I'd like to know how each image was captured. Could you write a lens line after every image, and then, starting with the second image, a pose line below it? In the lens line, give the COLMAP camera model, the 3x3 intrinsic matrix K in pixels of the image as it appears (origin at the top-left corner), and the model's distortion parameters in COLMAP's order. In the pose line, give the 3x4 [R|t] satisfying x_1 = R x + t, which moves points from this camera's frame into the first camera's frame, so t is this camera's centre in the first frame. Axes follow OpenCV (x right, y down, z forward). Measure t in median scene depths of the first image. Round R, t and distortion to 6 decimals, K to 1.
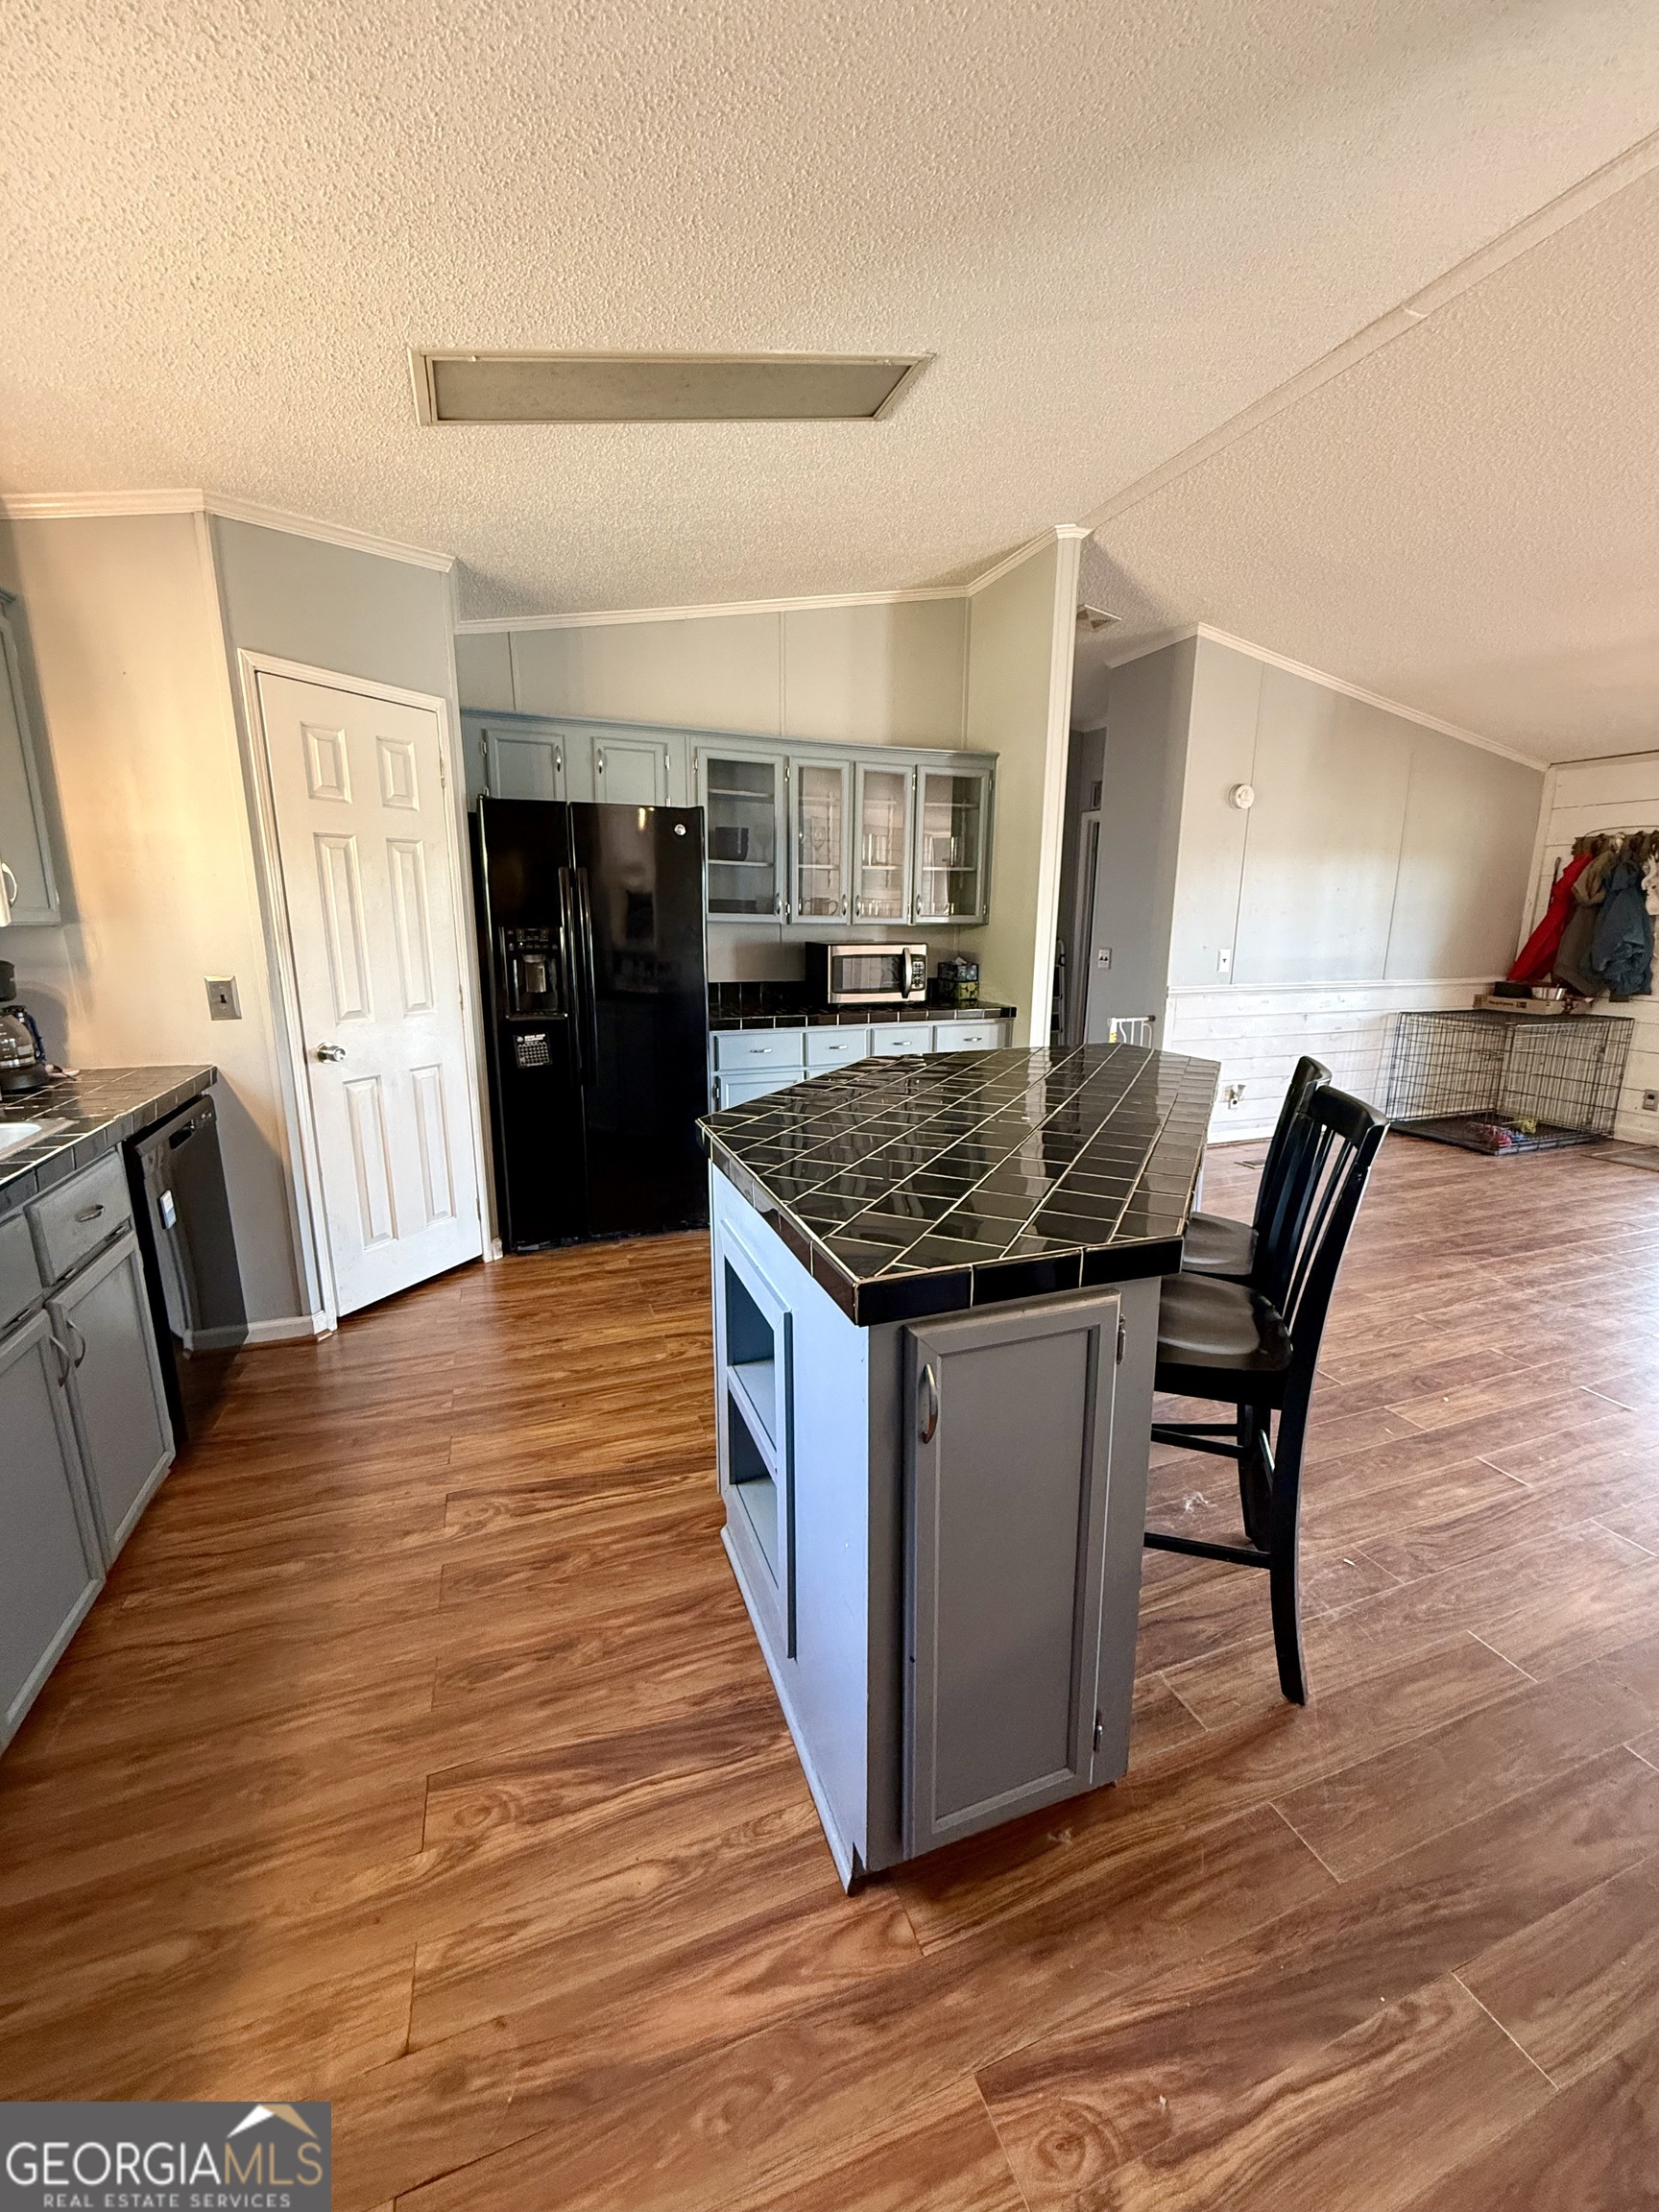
lens RADIAL K [[881.6, 0, 822.3], [0, 881.6, 1100.9], [0, 0, 1]] dist [0.000931, -0.000124]
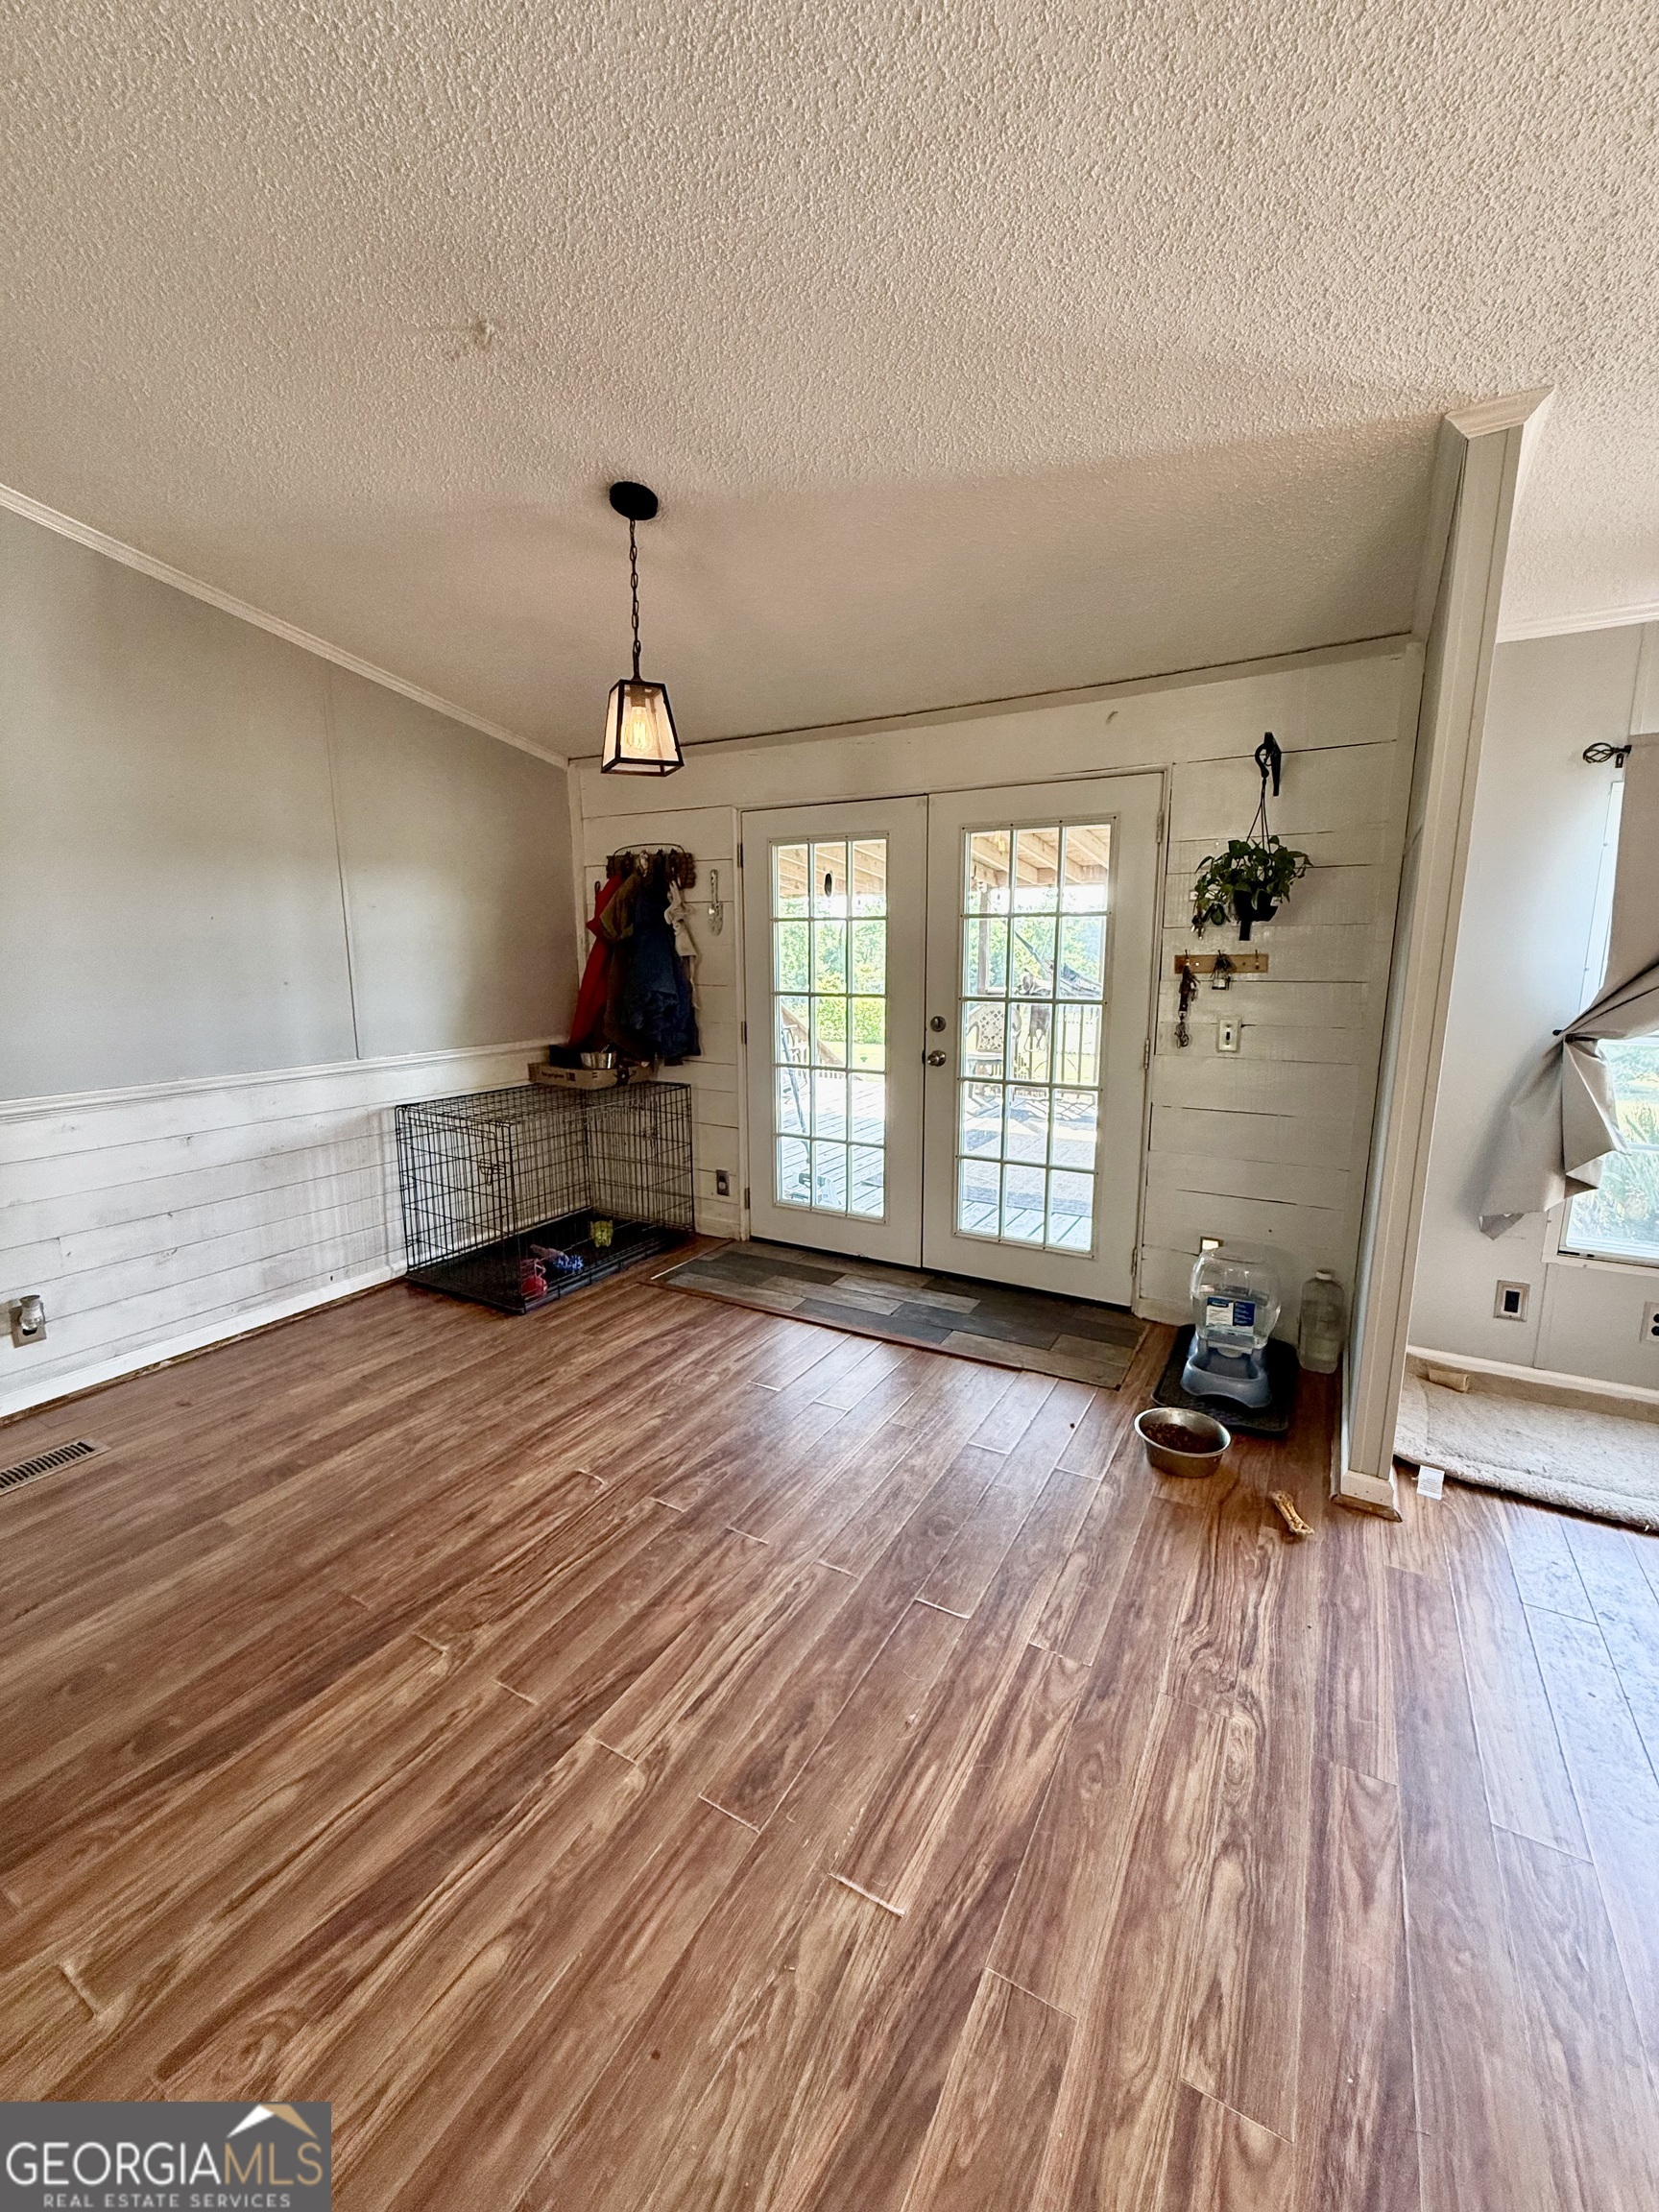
lens RADIAL K [[881.6, 0, 836.3], [0, 881.6, 1099.6], [0, 0, 1]] dist [0.000931, -0.000124]
pose [[0.764680, -0.116113, 0.633863, 0.514245], [0.135728, 0.990588, 0.017719, -0.076254], [-0.629955, 0.072483, 0.773242, 0.302427]]
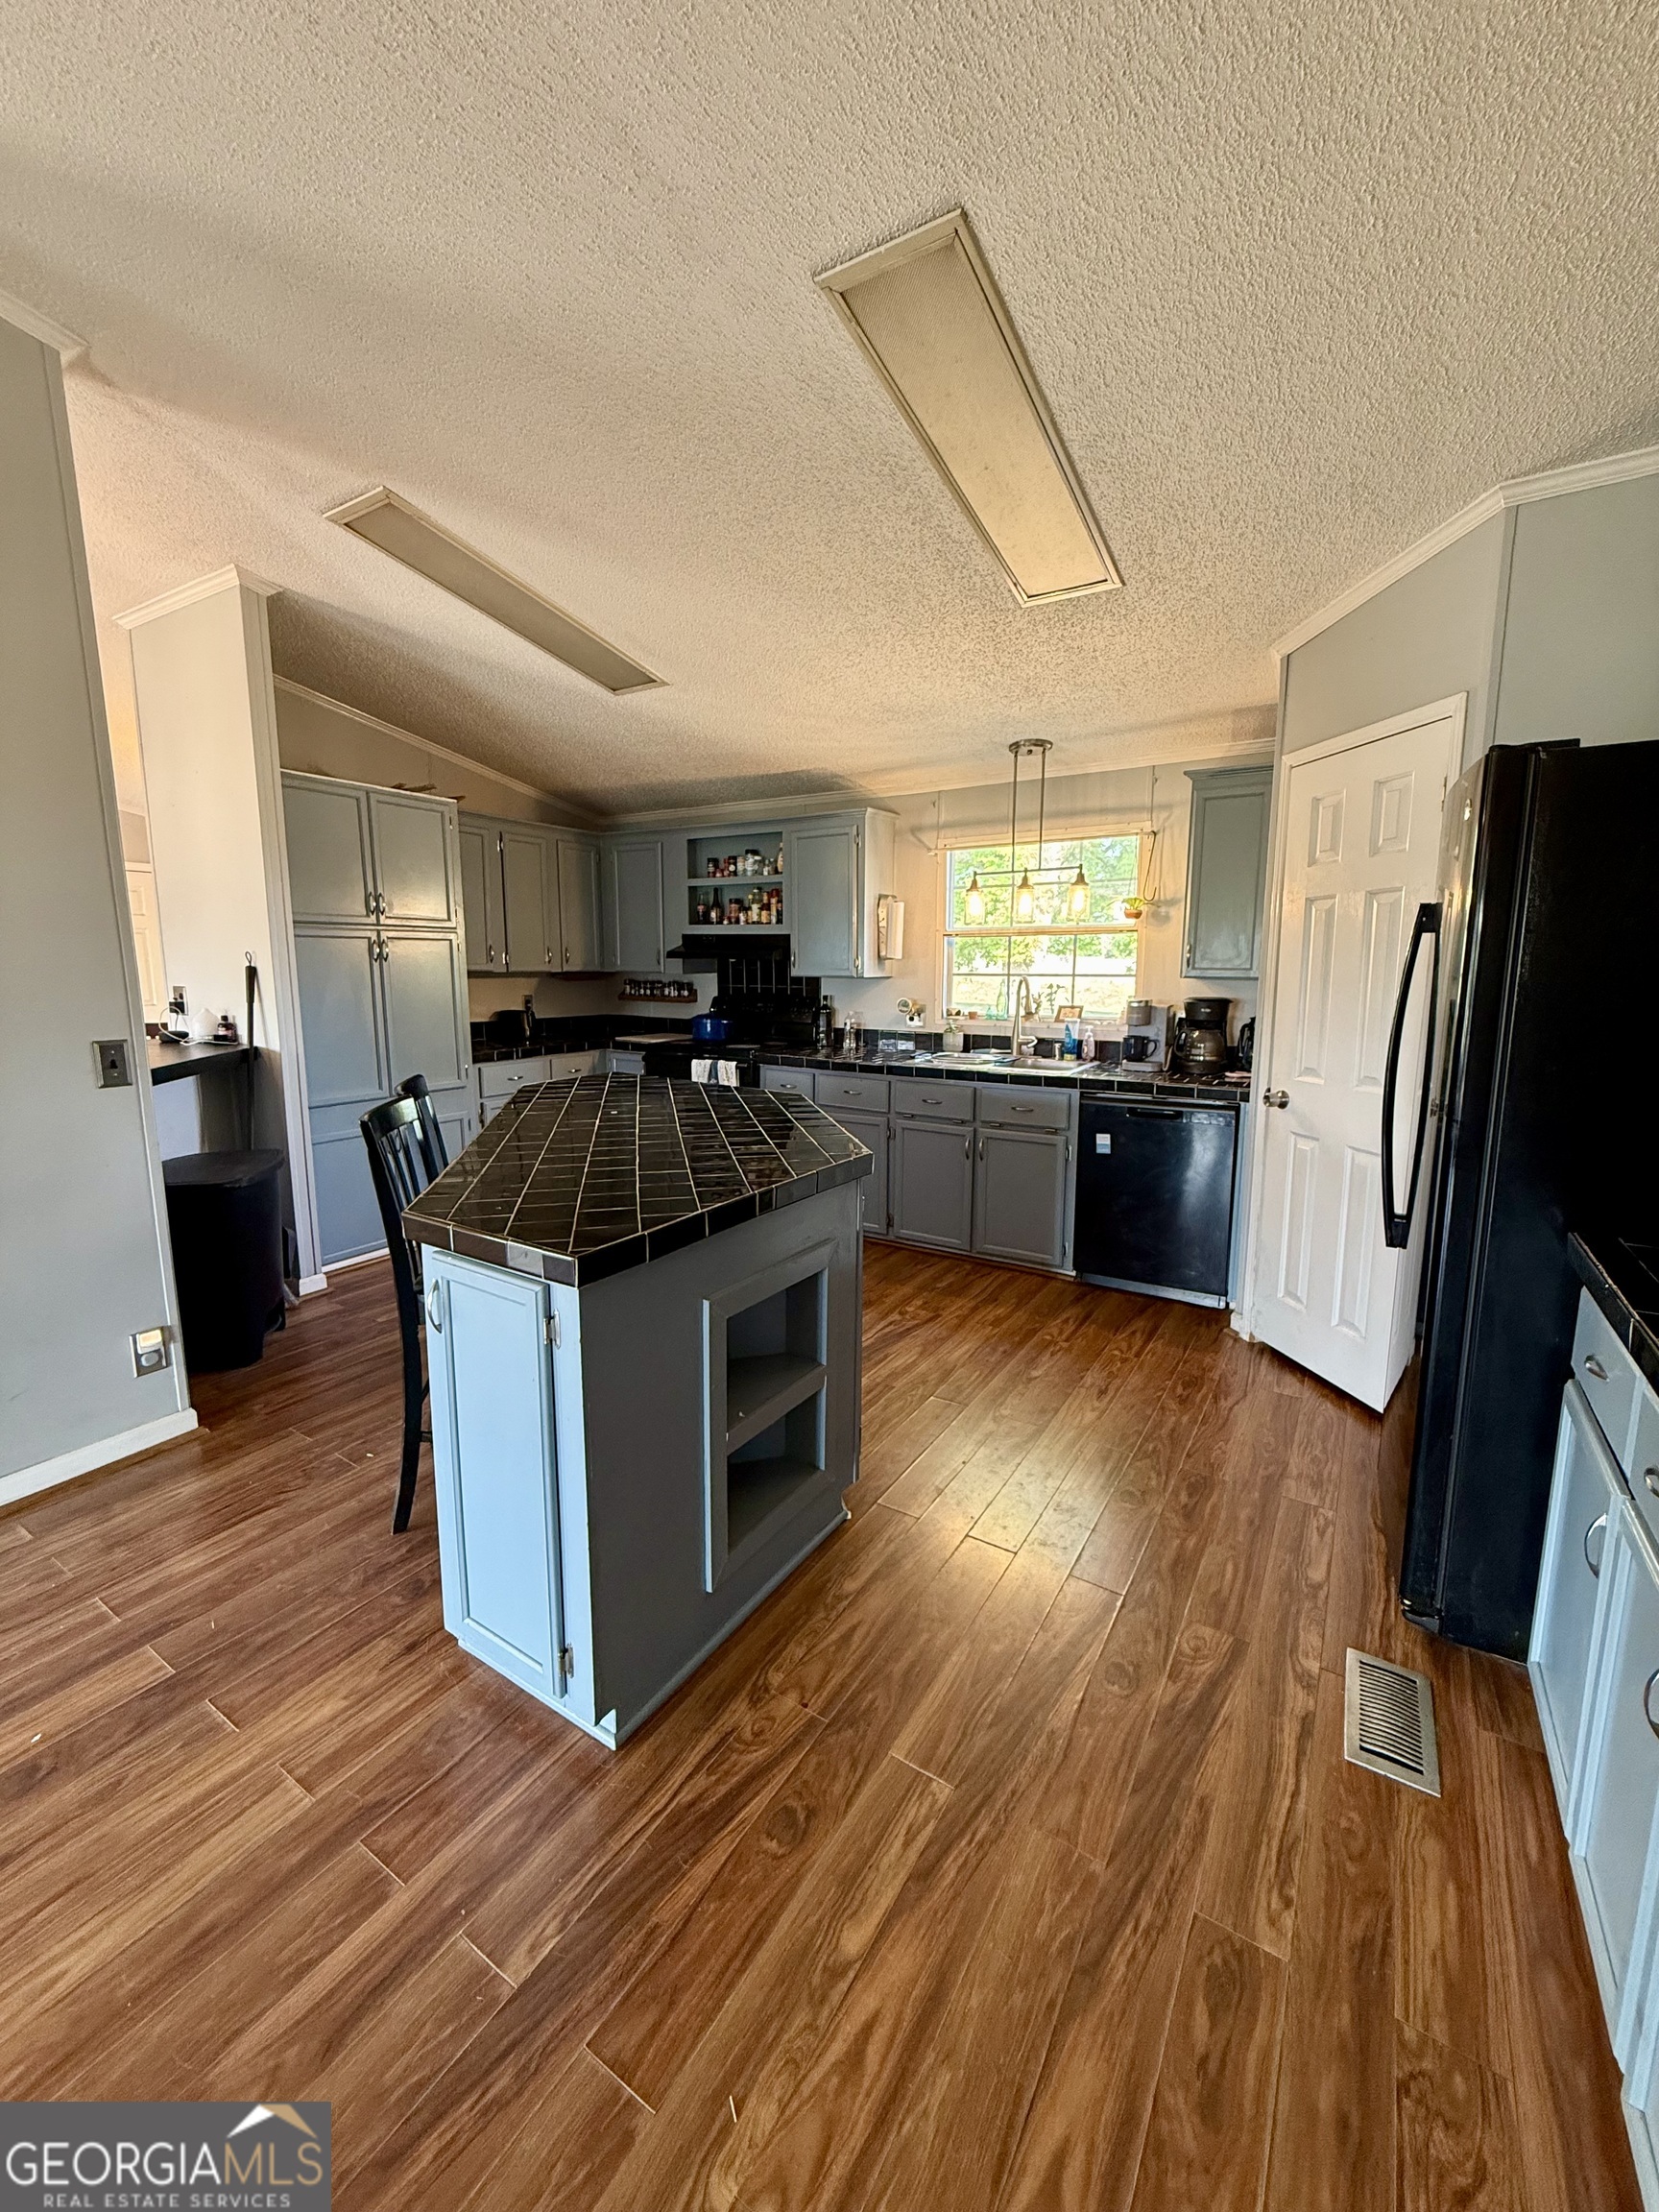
lens RADIAL K [[881.6, 0, 830.0], [0, 881.6, 1100.4], [0, 0, 1]] dist [0.000931, -0.000124]
pose [[-0.794851, 0.091033, -0.599938, 0.279913], [-0.127762, 0.941414, 0.312117, -0.169481], [0.593203, 0.324736, -0.736653, 0.779928]]
